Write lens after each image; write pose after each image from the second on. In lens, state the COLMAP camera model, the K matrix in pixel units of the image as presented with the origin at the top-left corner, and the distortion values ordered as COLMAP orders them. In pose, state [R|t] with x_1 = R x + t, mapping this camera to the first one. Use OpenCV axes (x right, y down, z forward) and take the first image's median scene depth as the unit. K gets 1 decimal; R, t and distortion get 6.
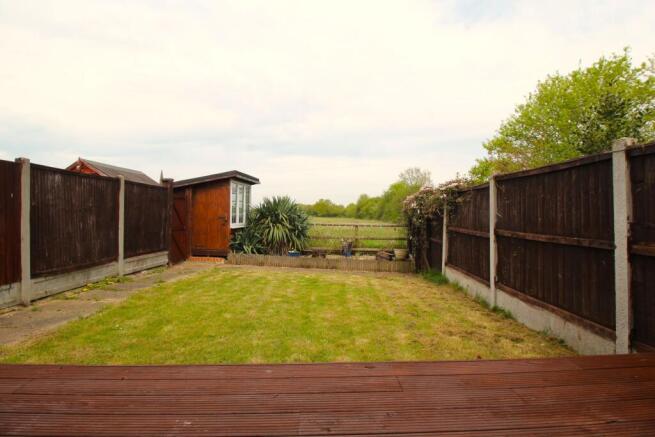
lens RADIAL K [[329.6, 0, 326.2], [0, 329.6, 208.9], [0, 0, 1]] dist [0.001113, 0.000235]
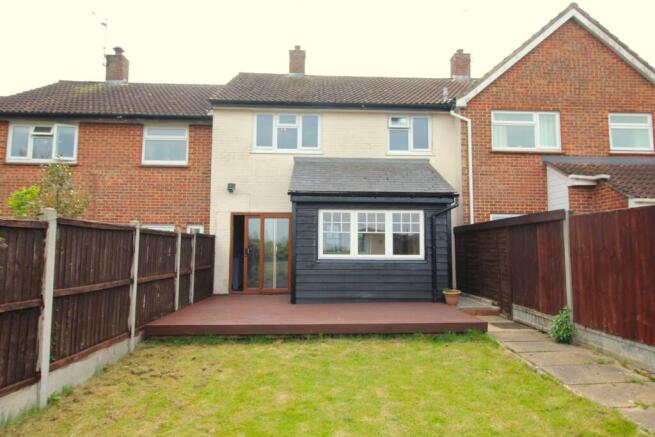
lens RADIAL K [[407.2, 0, 327.5], [0, 407.2, 218.5], [0, 0, 1]] dist [0.004432, 0.000892]
pose [[-0.999926, -0.007478, -0.009643, -0.082871], [-0.006618, 0.996251, -0.086259, -0.022637], [0.010252, -0.086189, -0.996226, 2.005828]]
